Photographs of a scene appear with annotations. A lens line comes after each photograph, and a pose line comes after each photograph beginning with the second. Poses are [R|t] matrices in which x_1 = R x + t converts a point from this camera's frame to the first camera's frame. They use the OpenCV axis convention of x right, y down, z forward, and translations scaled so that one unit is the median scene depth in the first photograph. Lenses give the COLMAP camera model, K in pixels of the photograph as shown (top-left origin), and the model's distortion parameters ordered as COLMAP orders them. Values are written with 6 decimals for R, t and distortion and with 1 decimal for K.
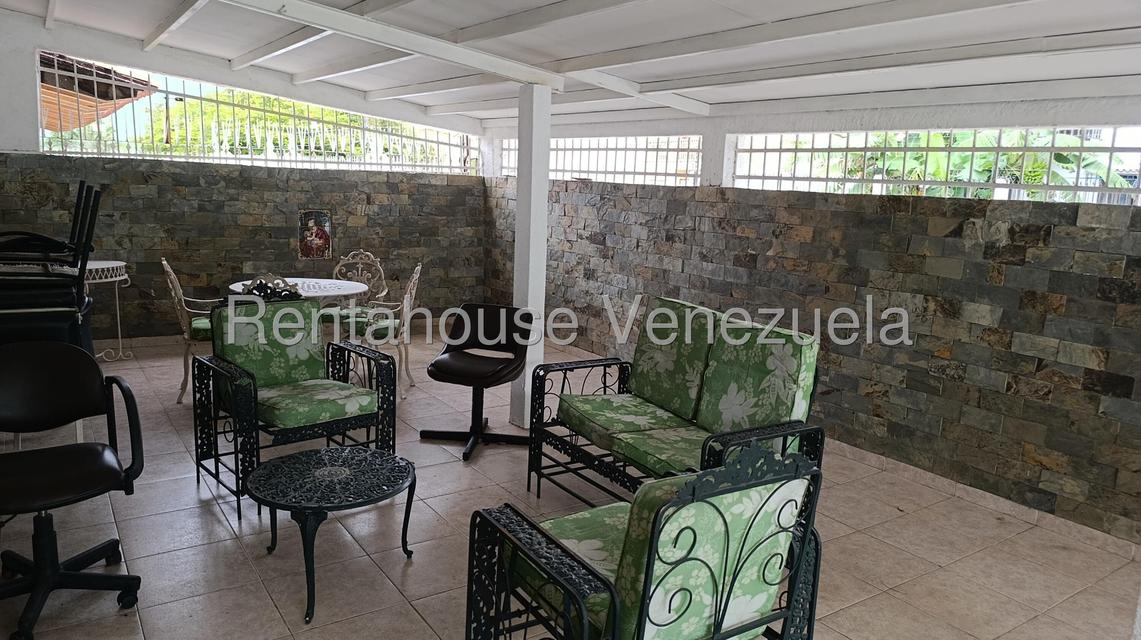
lens RADIAL K [[781.5, 0, 570.5], [0, 781.5, 320.0], [0, 0, 1]] dist [0.032057, -0.050910]
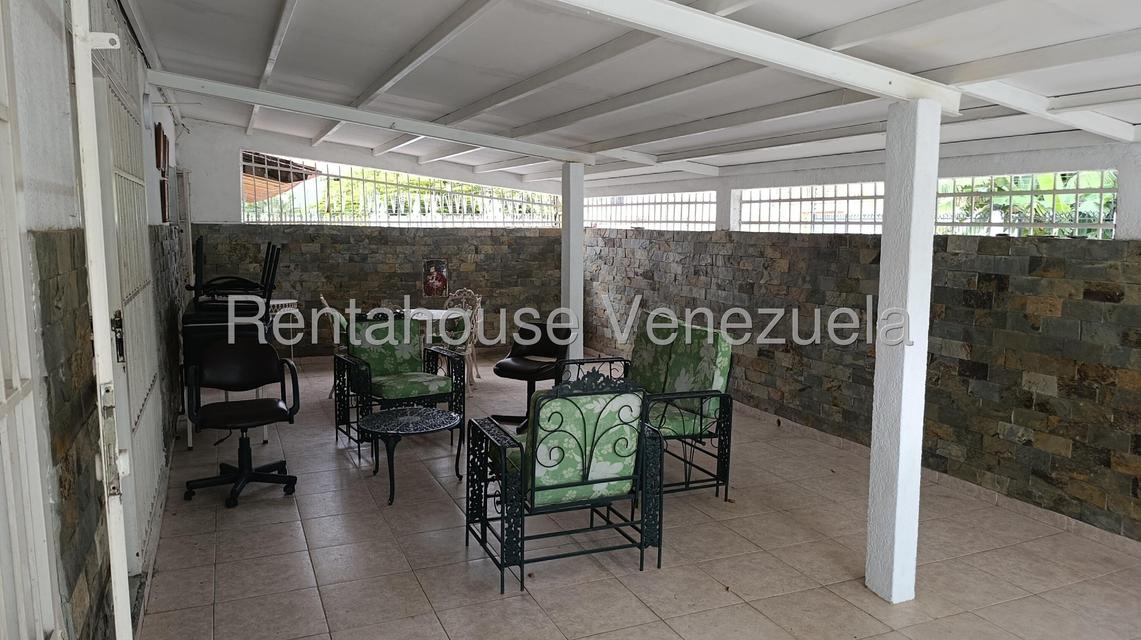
lens RADIAL K [[802.4, 0, 577.9], [0, 802.4, 322.8], [0, 0, 1]] dist [0.087808, -0.202772]
pose [[0.982266, -0.012859, -0.187054, 0.198433], [0.001782, 0.998241, -0.059263, 0.056585], [0.187487, 0.057879, 0.980560, -0.322807]]
